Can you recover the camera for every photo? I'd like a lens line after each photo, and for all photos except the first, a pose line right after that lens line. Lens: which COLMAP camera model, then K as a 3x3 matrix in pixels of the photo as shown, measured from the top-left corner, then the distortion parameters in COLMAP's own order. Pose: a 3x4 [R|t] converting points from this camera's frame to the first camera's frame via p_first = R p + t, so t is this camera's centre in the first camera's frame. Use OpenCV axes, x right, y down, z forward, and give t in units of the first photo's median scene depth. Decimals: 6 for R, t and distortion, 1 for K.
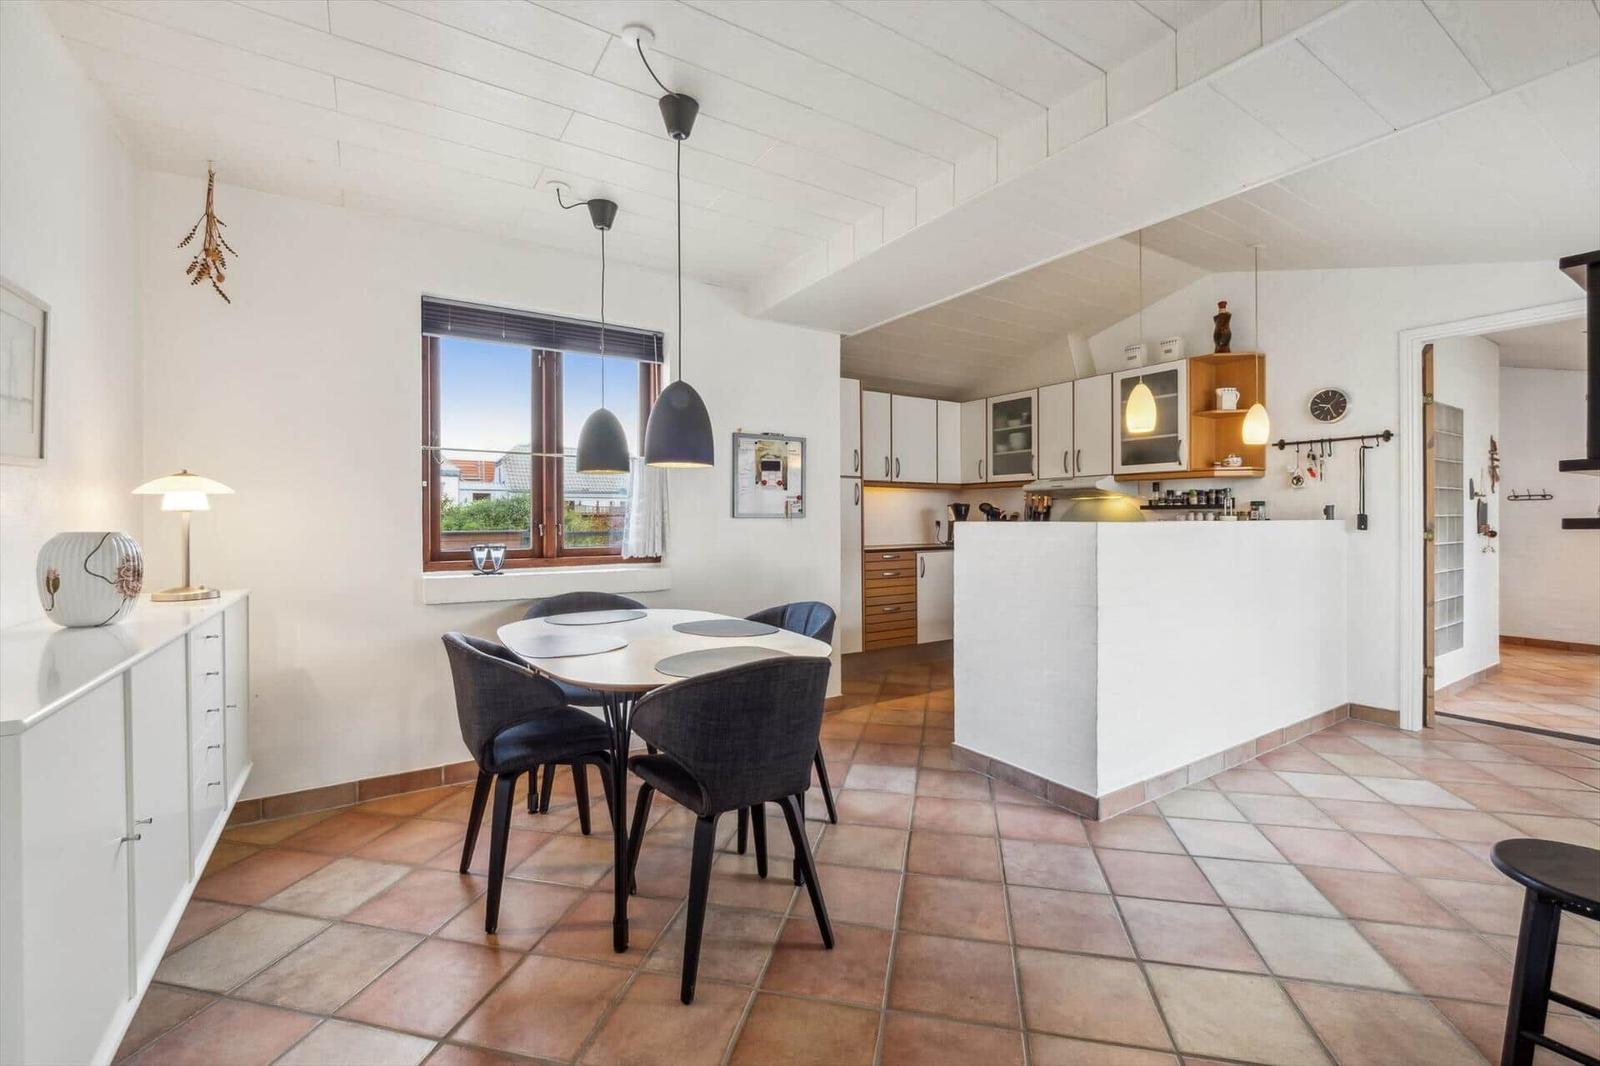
lens RADIAL K [[664.4, 0, 797.9], [0, 664.4, 520.8], [0, 0, 1]] dist [0.002892, 0.000275]
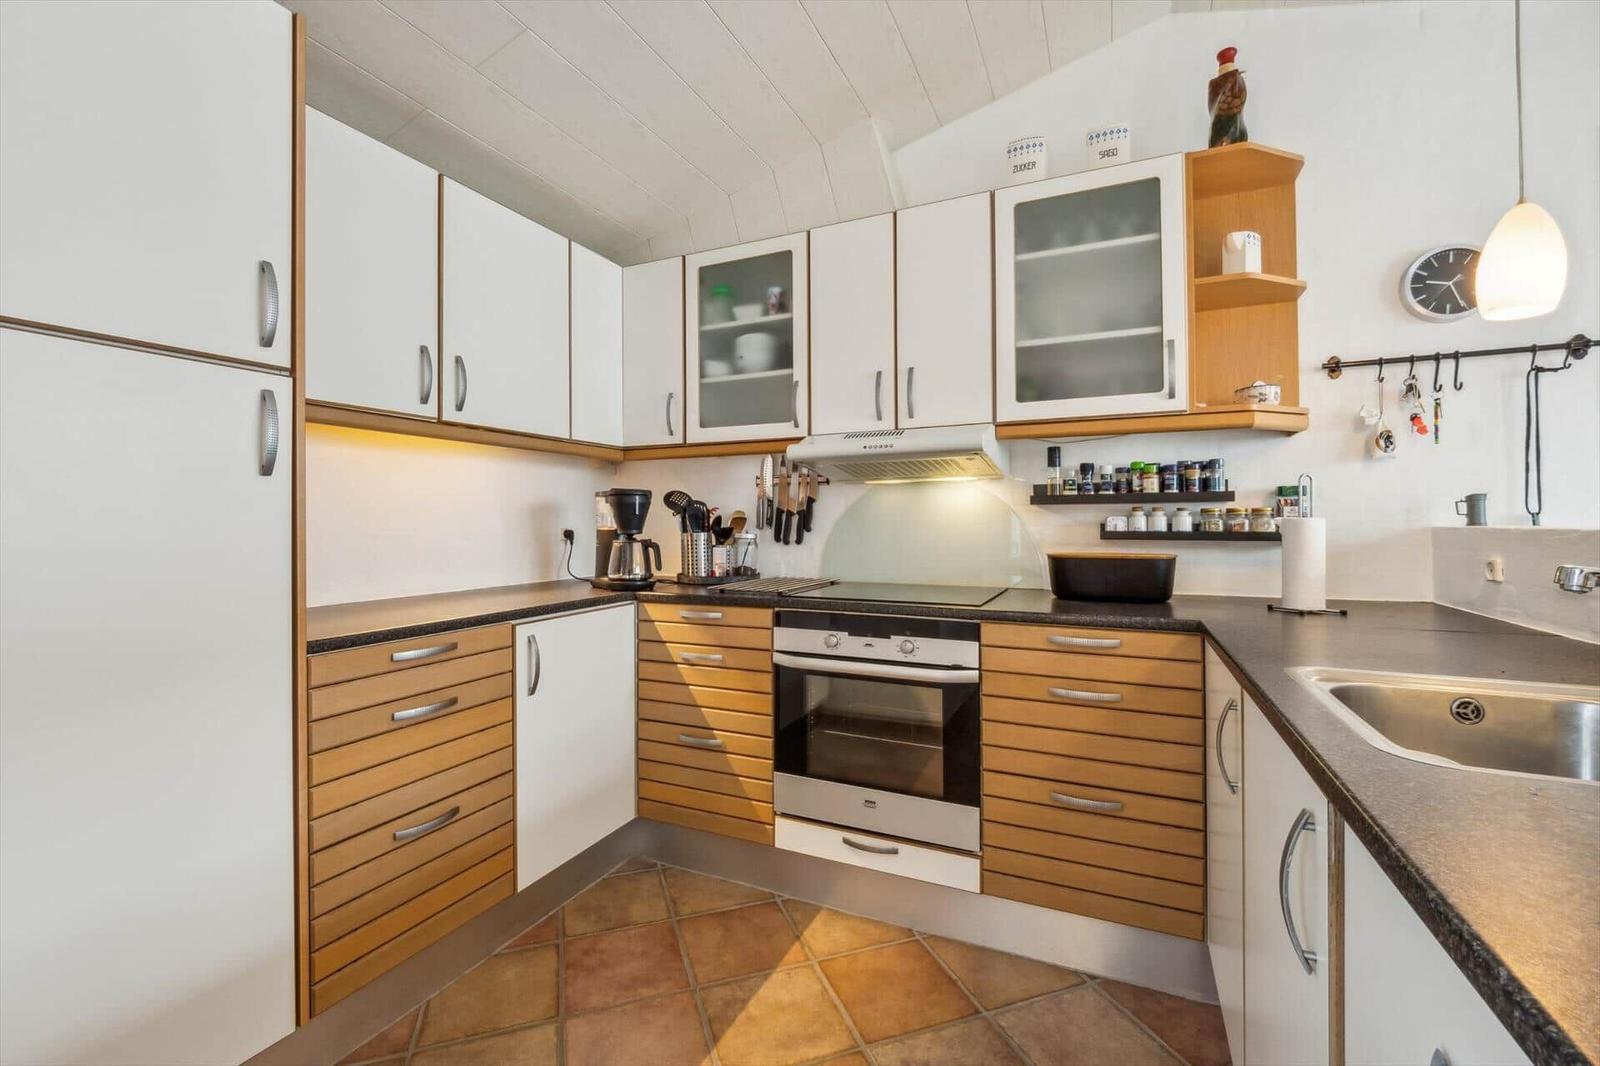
lens RADIAL K [[664.4, 0, 797.9], [0, 664.4, 520.8], [0, 0, 1]] dist [0.002892, 0.000275]
pose [[0.842769, 0.000334, 0.538275, 0.124380], [0.003943, 0.999969, -0.006794, -0.002696], [-0.538261, 0.007848, 0.842742, 0.672625]]
